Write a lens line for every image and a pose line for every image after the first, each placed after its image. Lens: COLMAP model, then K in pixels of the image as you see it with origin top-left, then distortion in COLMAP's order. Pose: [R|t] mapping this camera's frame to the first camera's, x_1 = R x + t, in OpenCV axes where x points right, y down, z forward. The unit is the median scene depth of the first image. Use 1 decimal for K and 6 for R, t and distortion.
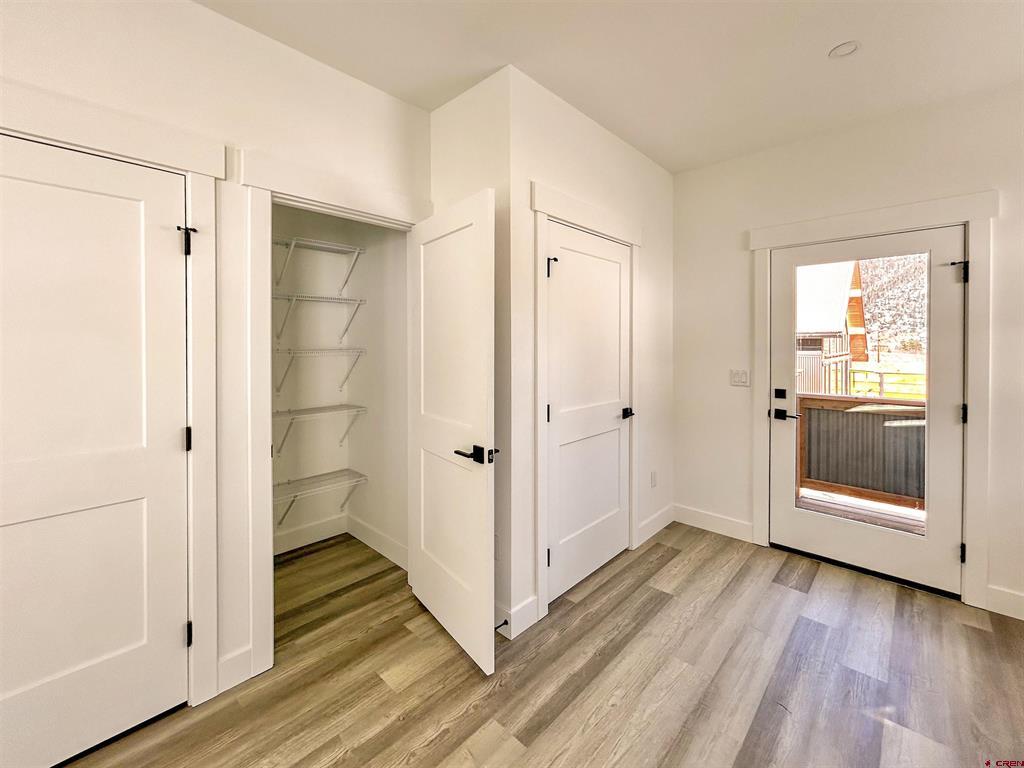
lens RADIAL K [[421.4, 0, 496.3], [0, 421.4, 345.5], [0, 0, 1]] dist [-0.001279, 0.000037]
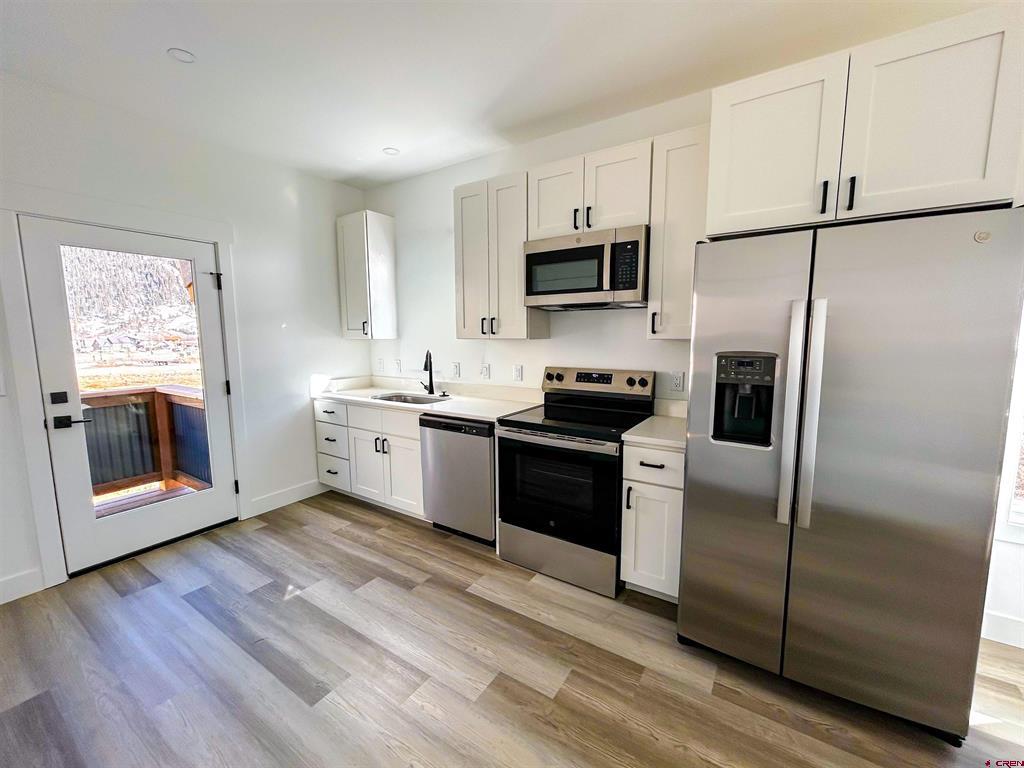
lens RADIAL K [[421.4, 0, 510.3], [0, 421.4, 387.4], [0, 0, 1]] dist [-0.001279, 0.000037]
pose [[-0.192851, -0.121086, 0.973728, -0.362414], [0.012142, 0.991986, 0.125761, 0.000364], [-0.981153, 0.036076, -0.189835, 0.337067]]
